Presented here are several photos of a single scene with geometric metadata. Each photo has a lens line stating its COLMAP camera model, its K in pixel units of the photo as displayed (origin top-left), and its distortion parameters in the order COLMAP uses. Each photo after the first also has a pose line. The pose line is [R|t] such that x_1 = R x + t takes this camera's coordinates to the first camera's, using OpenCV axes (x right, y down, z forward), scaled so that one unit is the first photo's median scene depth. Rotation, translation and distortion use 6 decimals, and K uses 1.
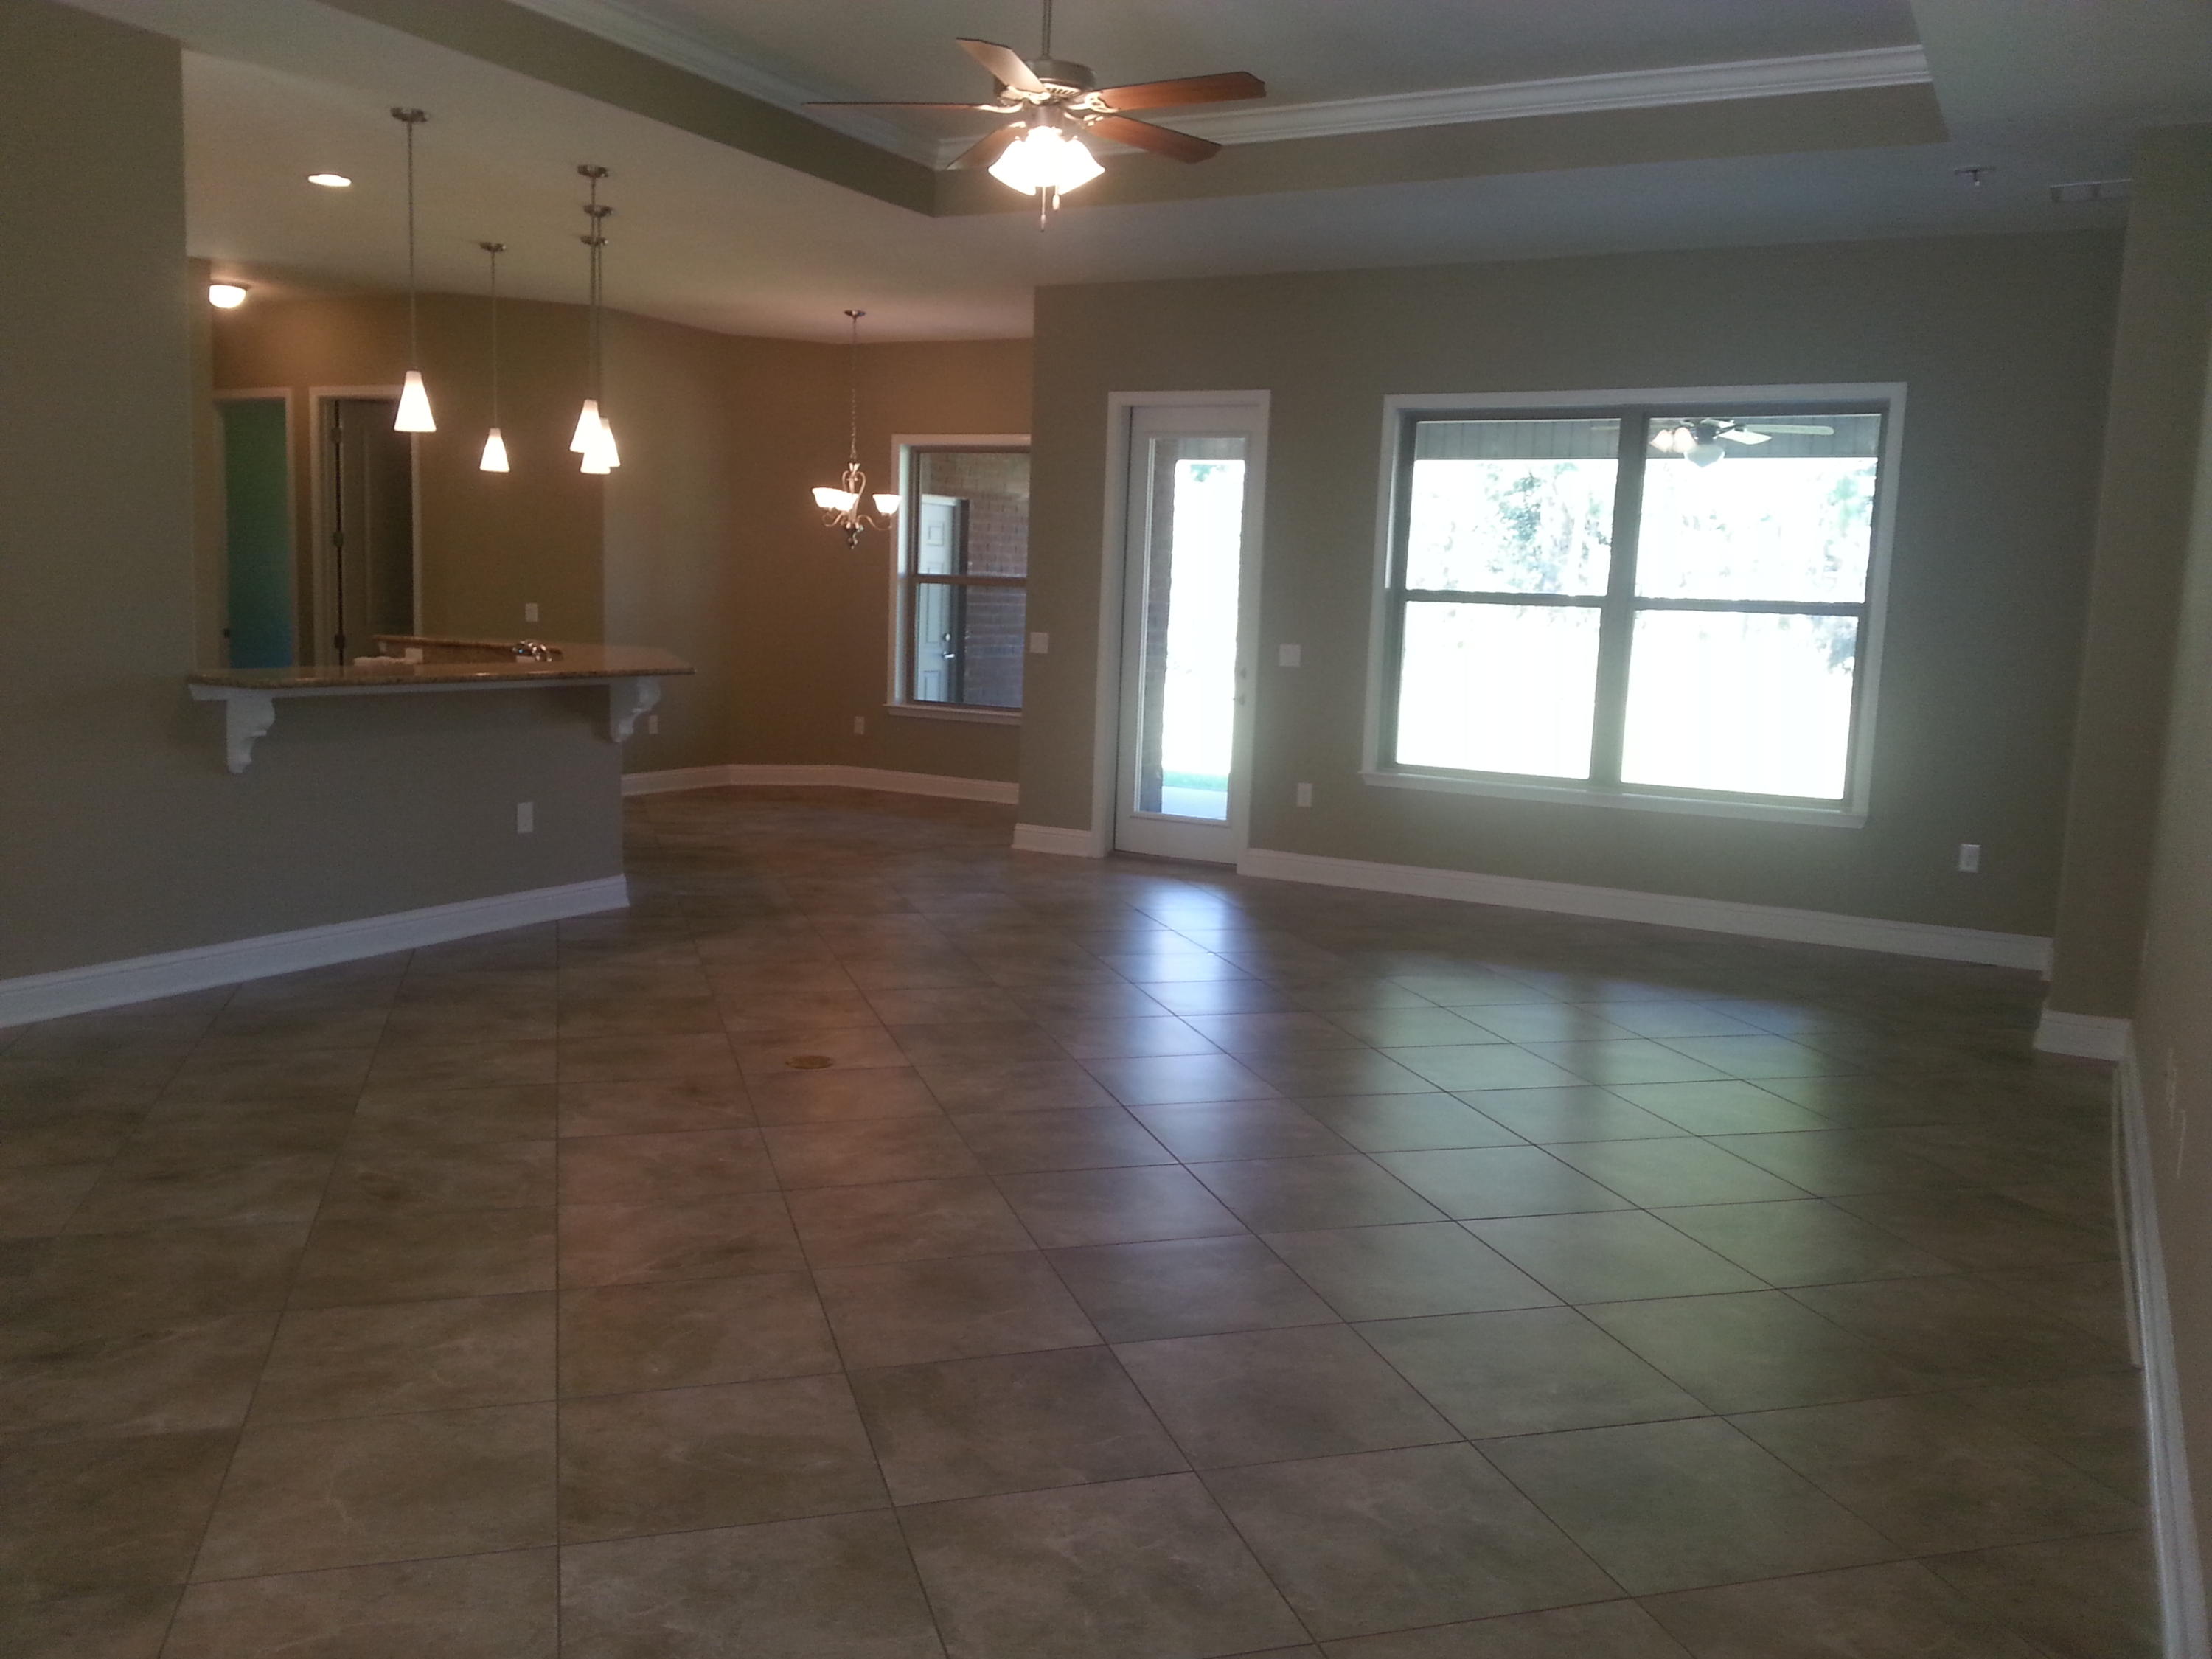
lens RADIAL K [[1803.0, 0, 1111.0], [0, 1803.0, 818.3], [0, 0, 1]] dist [0.135081, -0.218923]
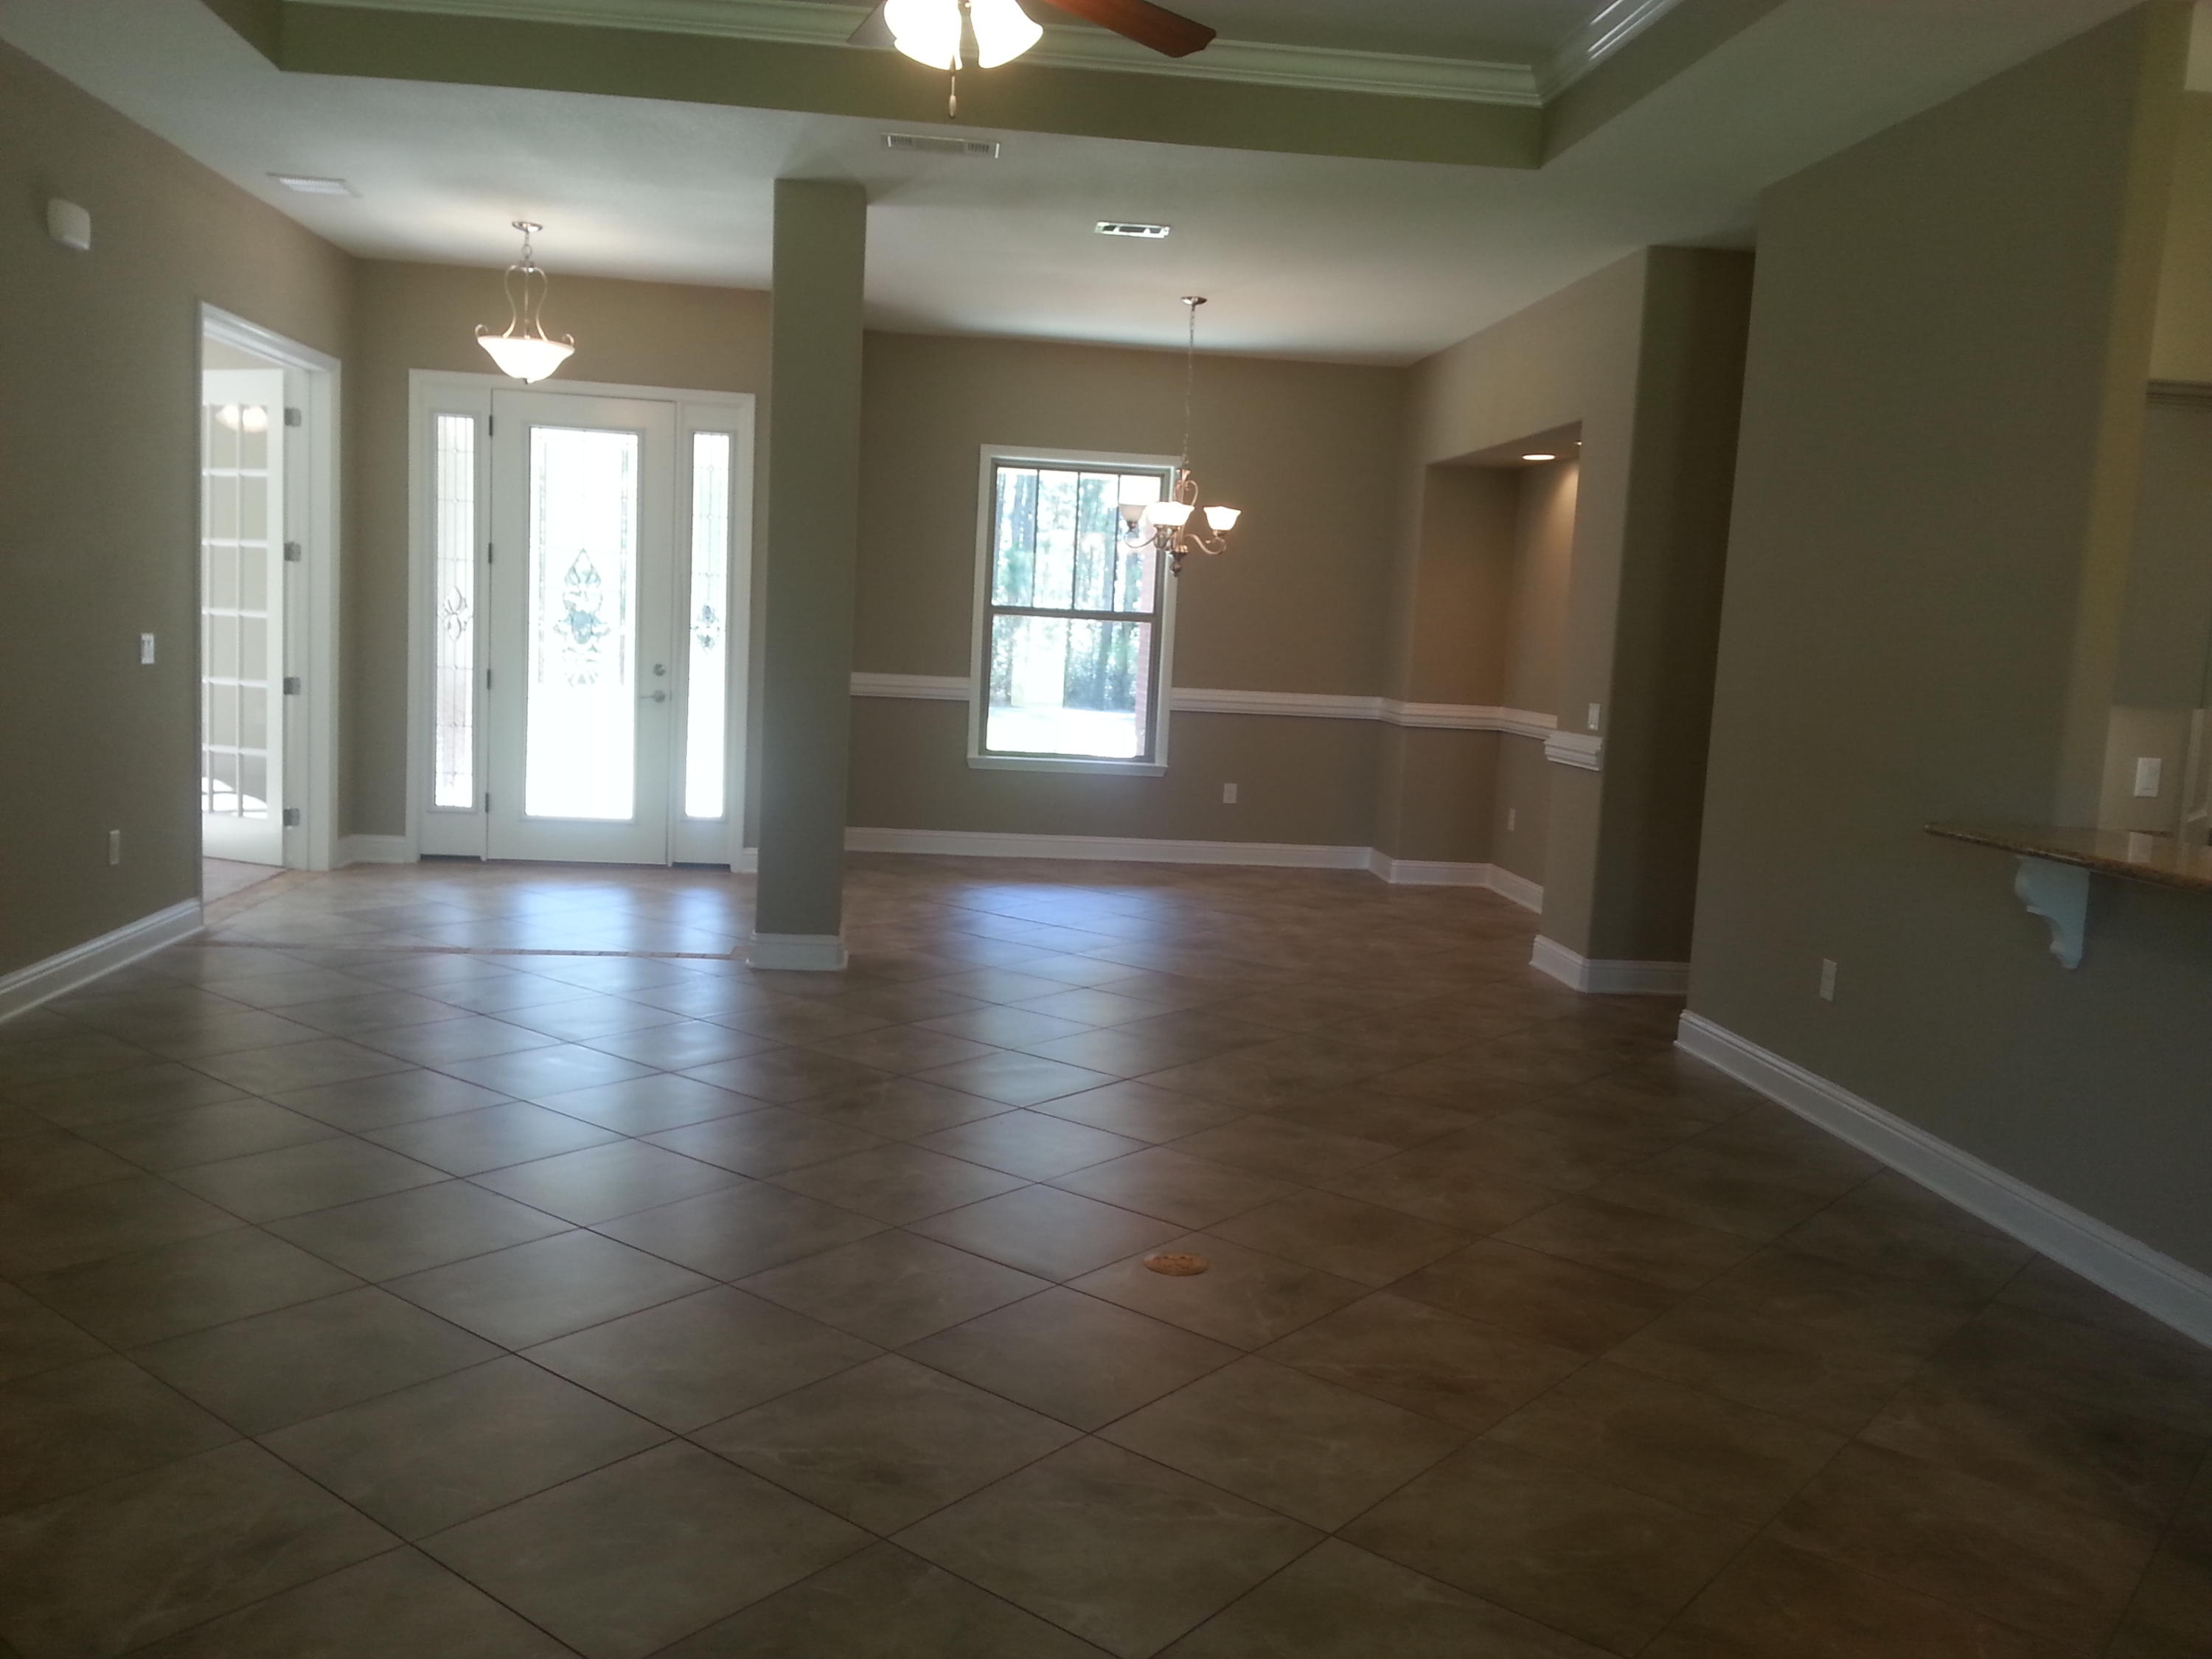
lens RADIAL K [[1803.0, 0, 1111.0], [0, 1803.0, 818.3], [0, 0, 1]] dist [0.135081, -0.218923]
pose [[-0.825458, -0.017576, -0.564190, 0.196996], [-0.150845, 0.970032, 0.190480, -0.127175], [0.543935, 0.242339, -0.803372, 1.055785]]
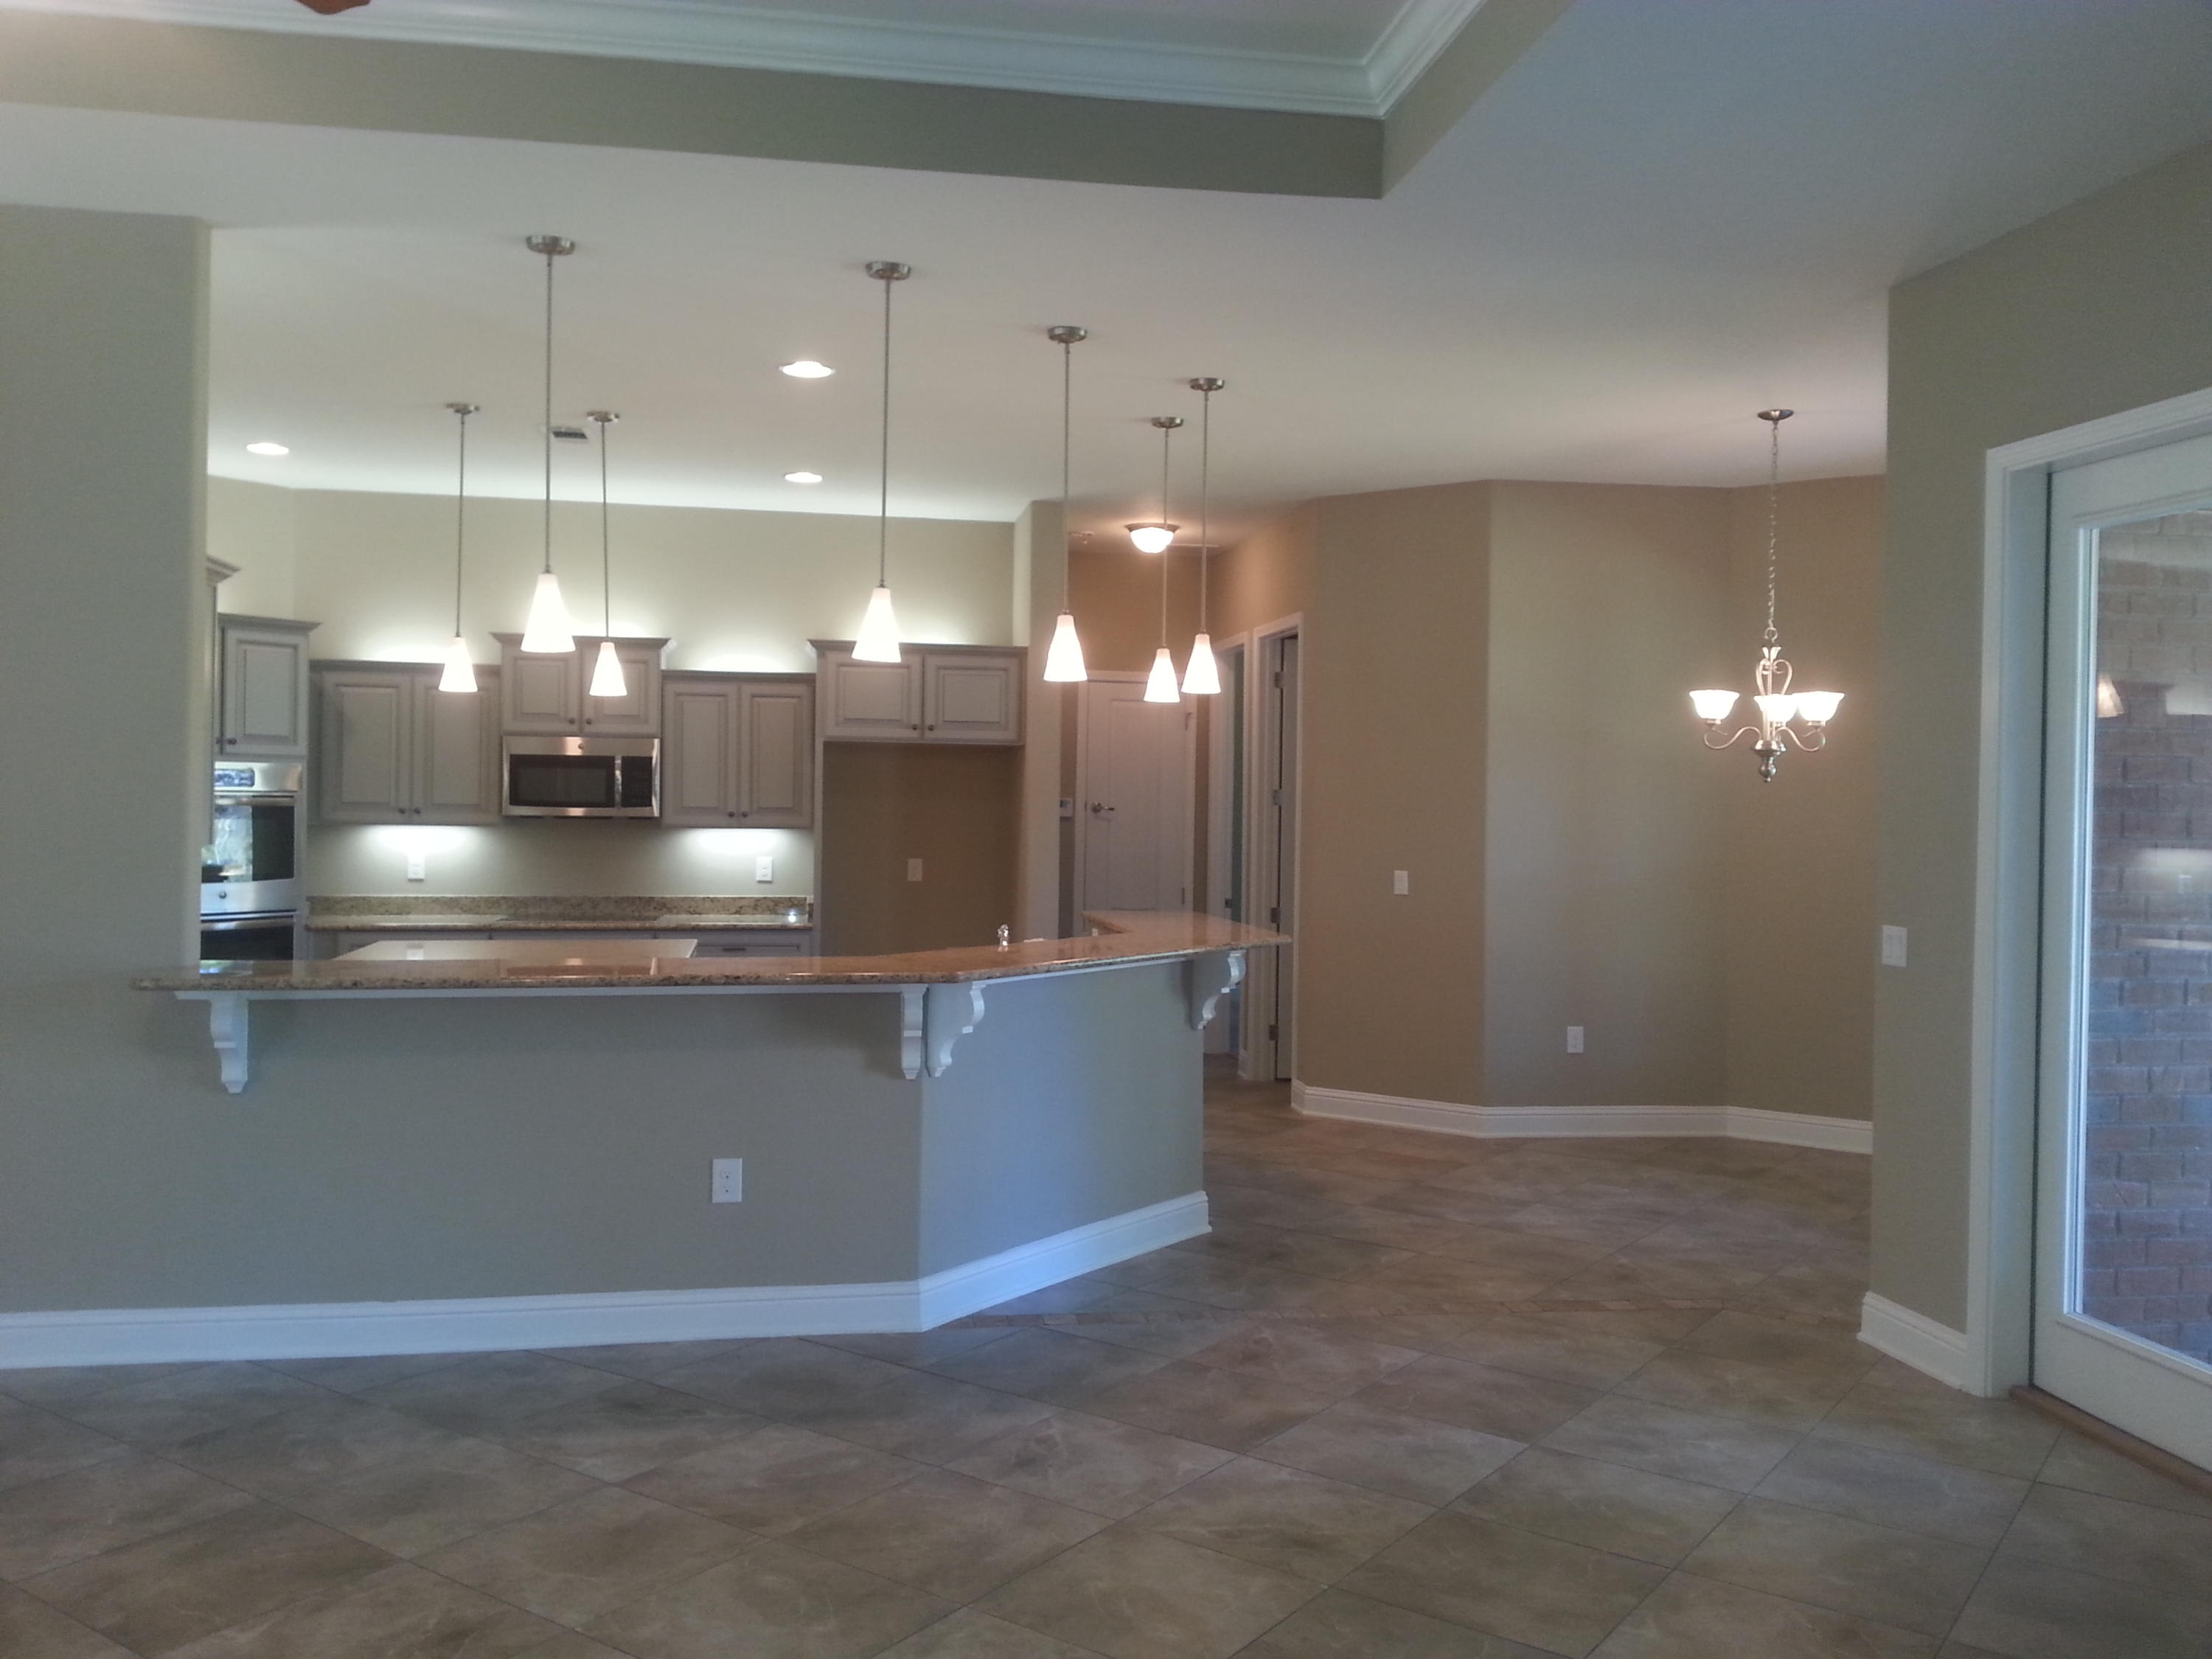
lens RADIAL K [[1803.0, 0, 1111.0], [0, 1803.0, 818.3], [0, 0, 1]] dist [0.135081, -0.218923]
pose [[0.611394, -0.021988, -0.791021, 0.297146], [-0.090318, 0.991143, -0.097360, -0.076272], [0.786155, 0.130969, 0.603993, 0.620292]]
